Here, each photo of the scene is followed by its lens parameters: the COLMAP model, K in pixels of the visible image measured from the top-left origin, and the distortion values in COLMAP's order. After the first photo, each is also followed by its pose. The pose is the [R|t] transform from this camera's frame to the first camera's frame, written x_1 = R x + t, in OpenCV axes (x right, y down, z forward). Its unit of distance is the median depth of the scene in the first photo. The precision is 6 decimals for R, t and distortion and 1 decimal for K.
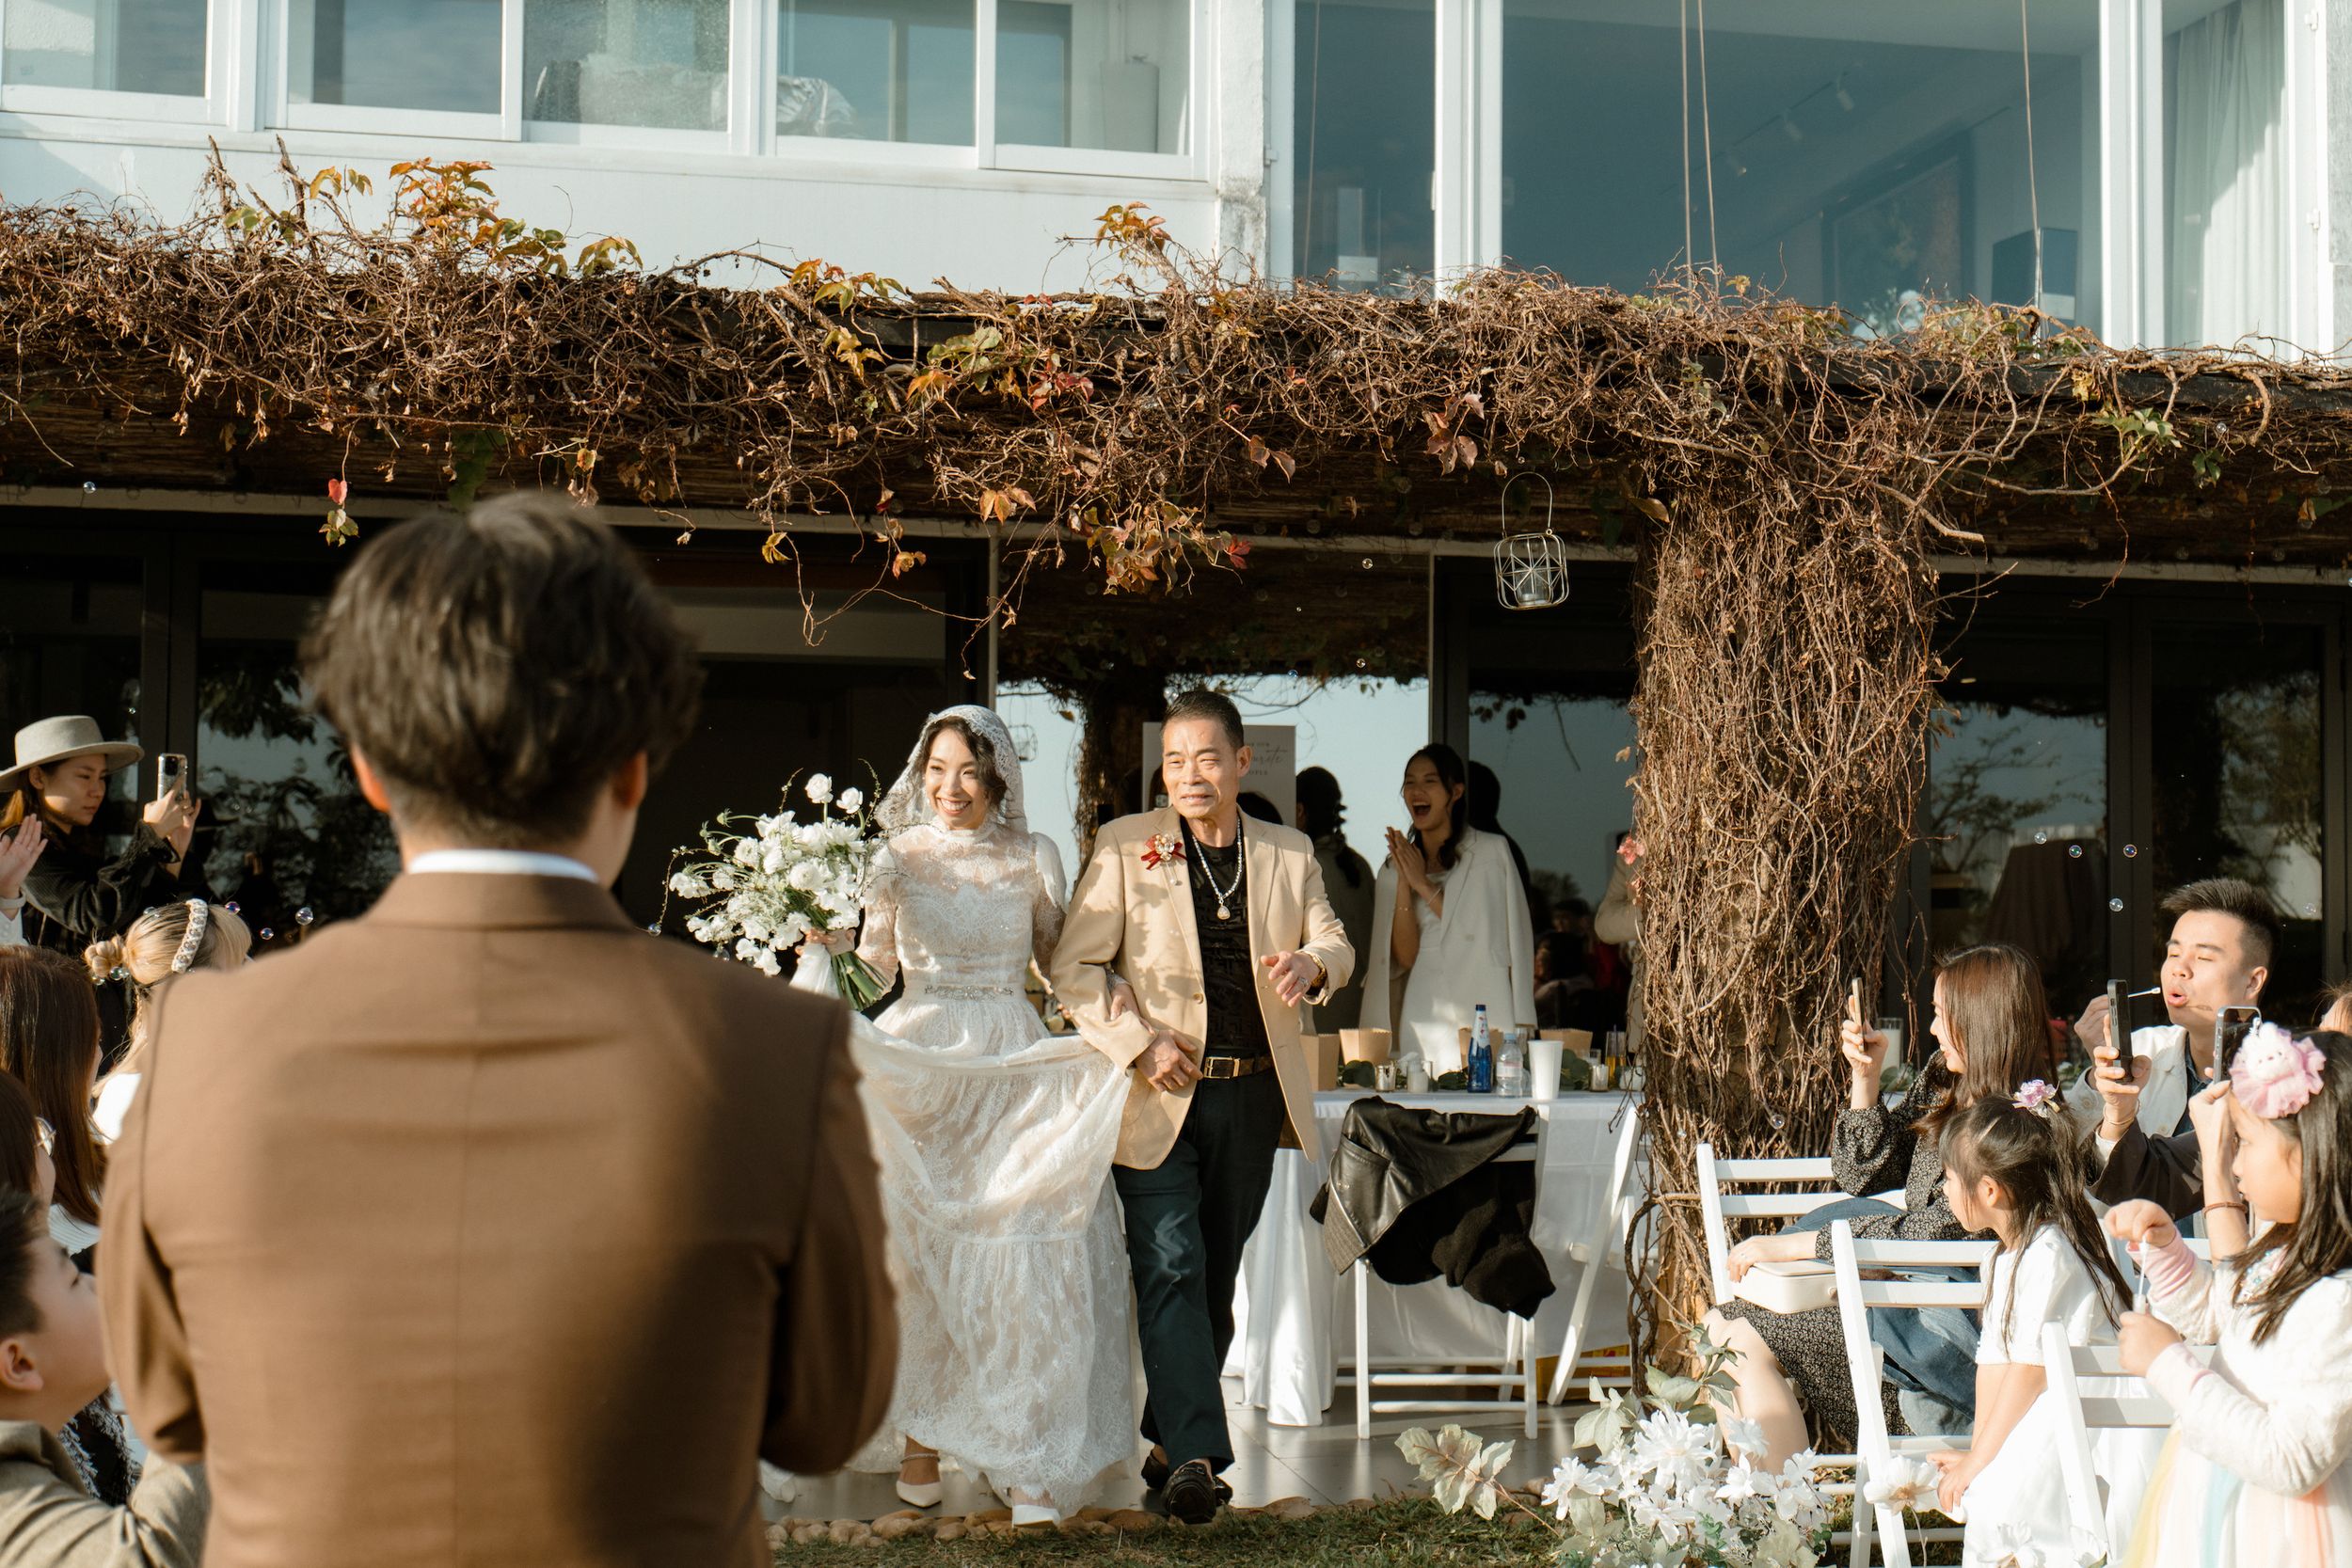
lens RADIAL K [[3052.3, 0, 1176.0], [0, 3052.3, 784.0], [0, 0, 1]] dist [0.015889, 0.022053]
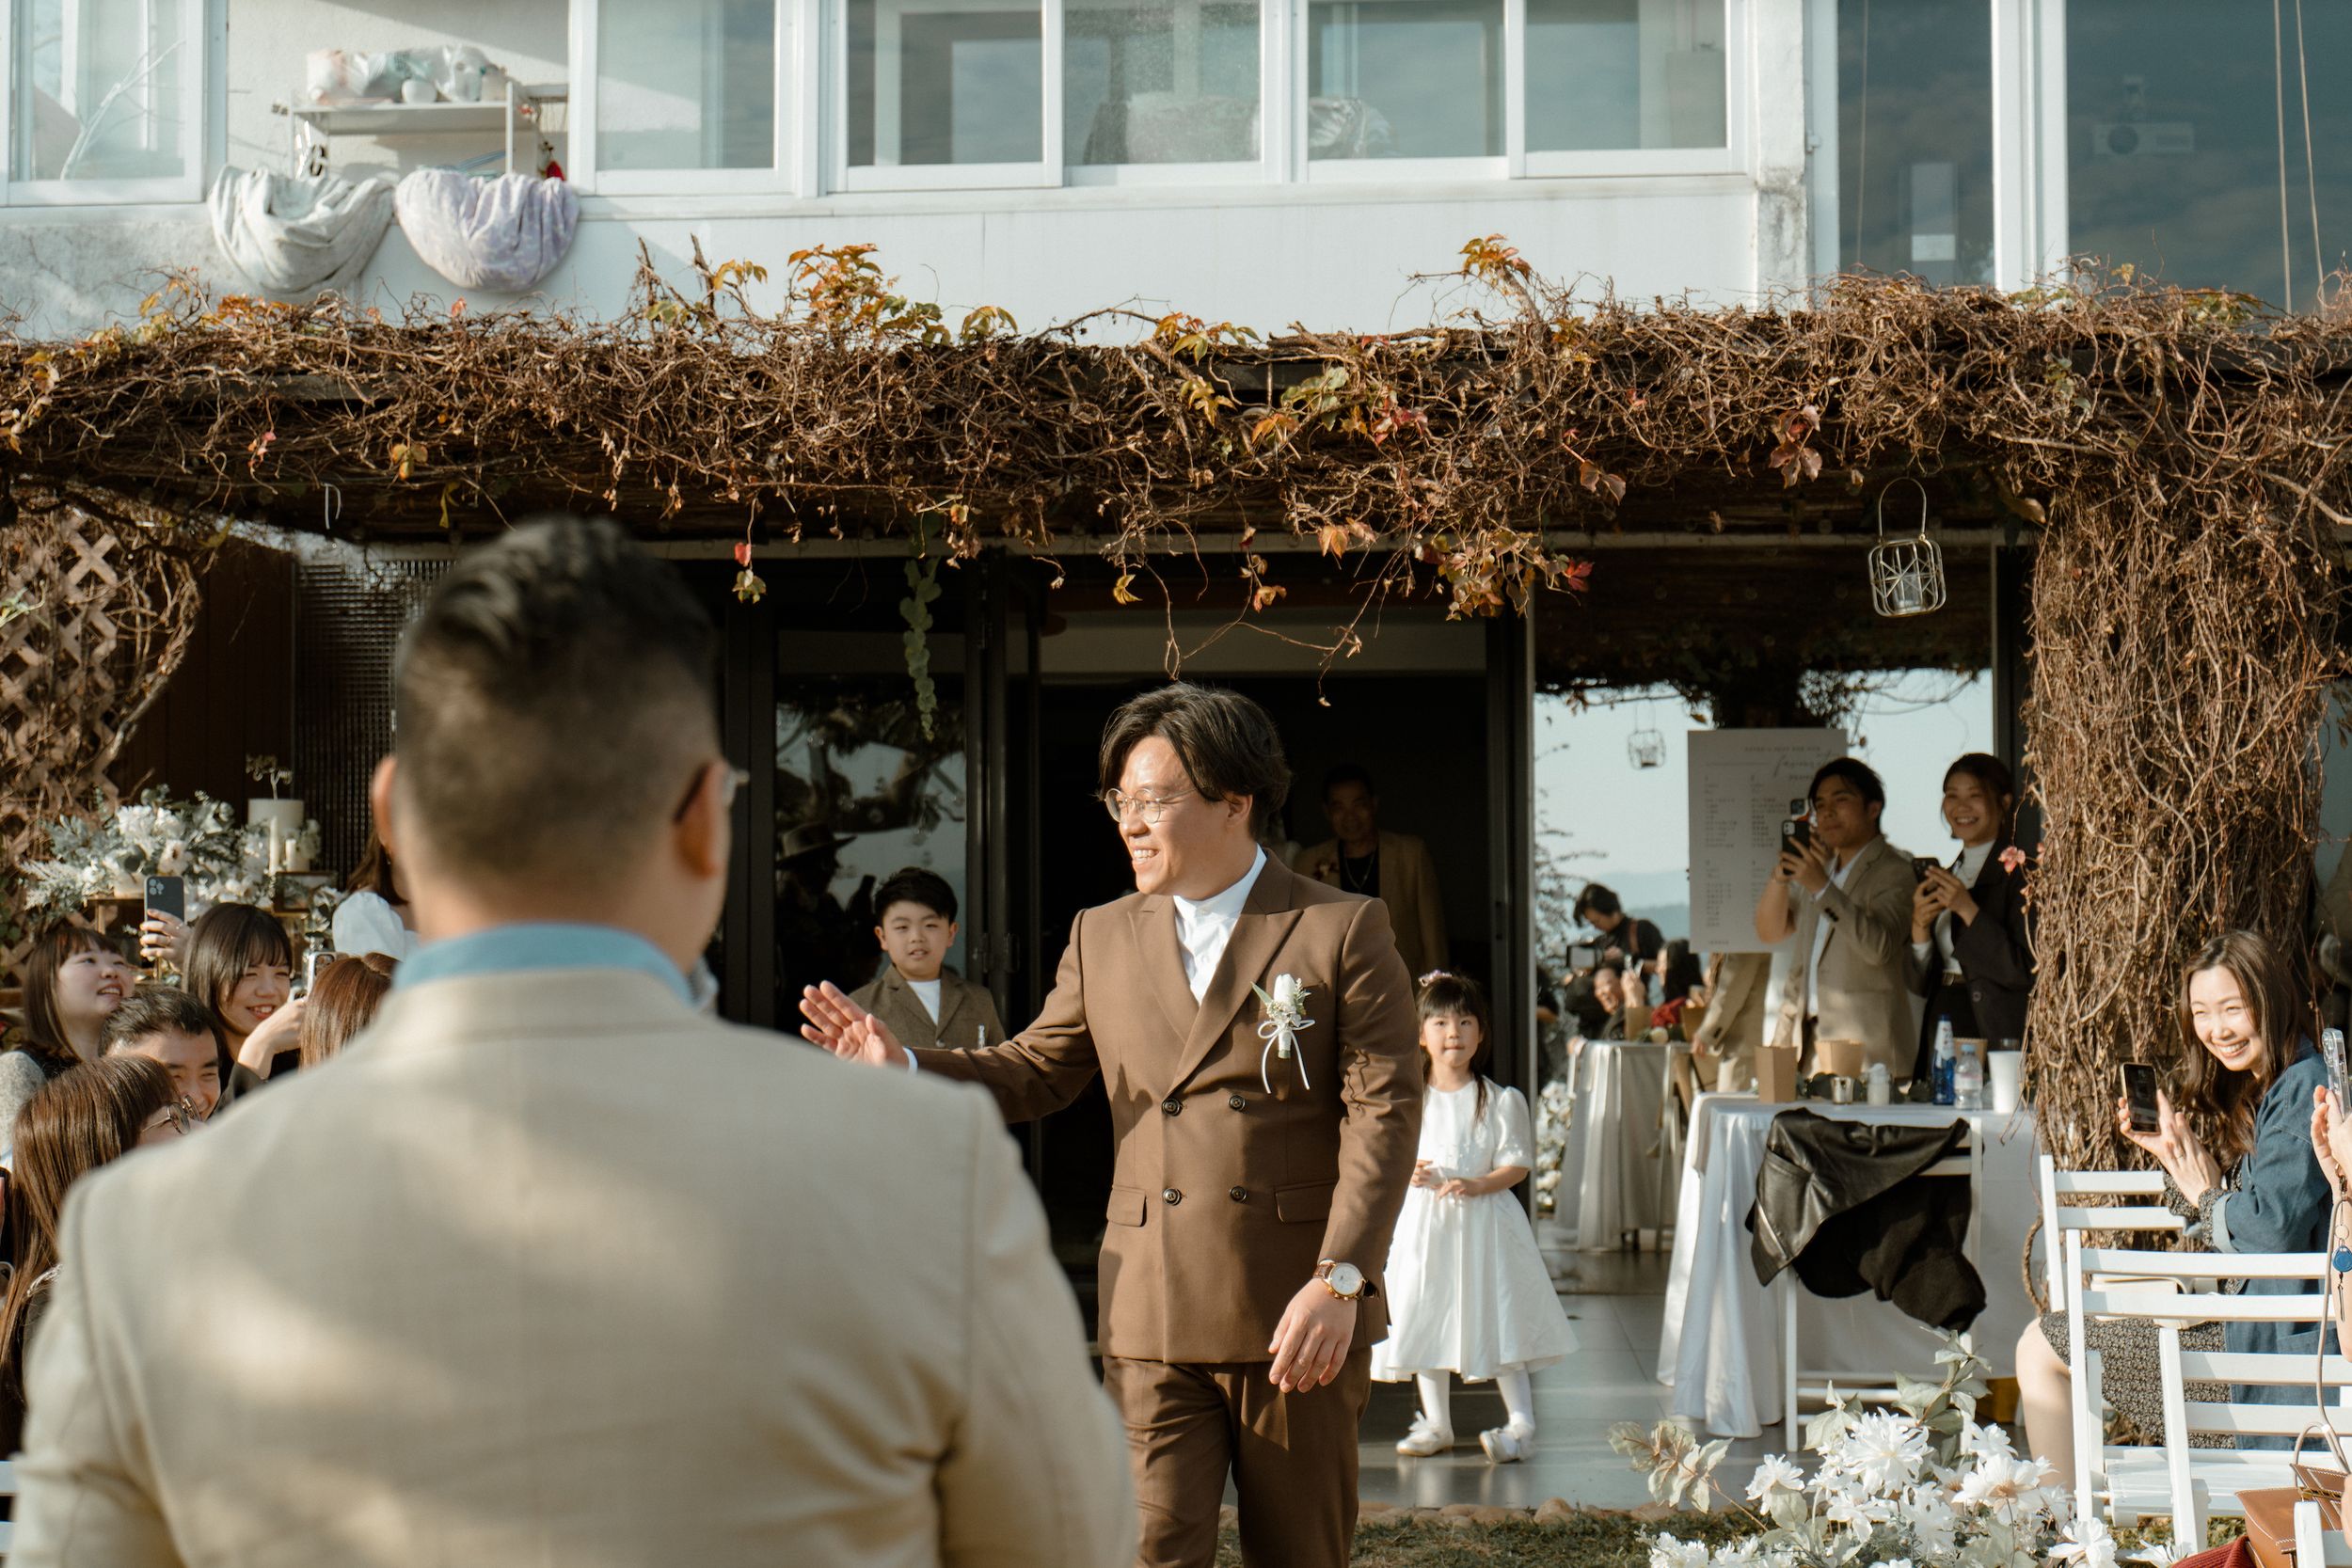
lens RADIAL K [[3240.5, 0, 1176.0], [0, 3240.5, 784.0], [0, 0, 1]] dist [0.012990, 0.026450]
pose [[0.964300, -0.023626, -0.263757, 0.174359], [0.023638, 0.999716, -0.003128, -0.005382], [0.263756, -0.003219, 0.964584, -0.082353]]
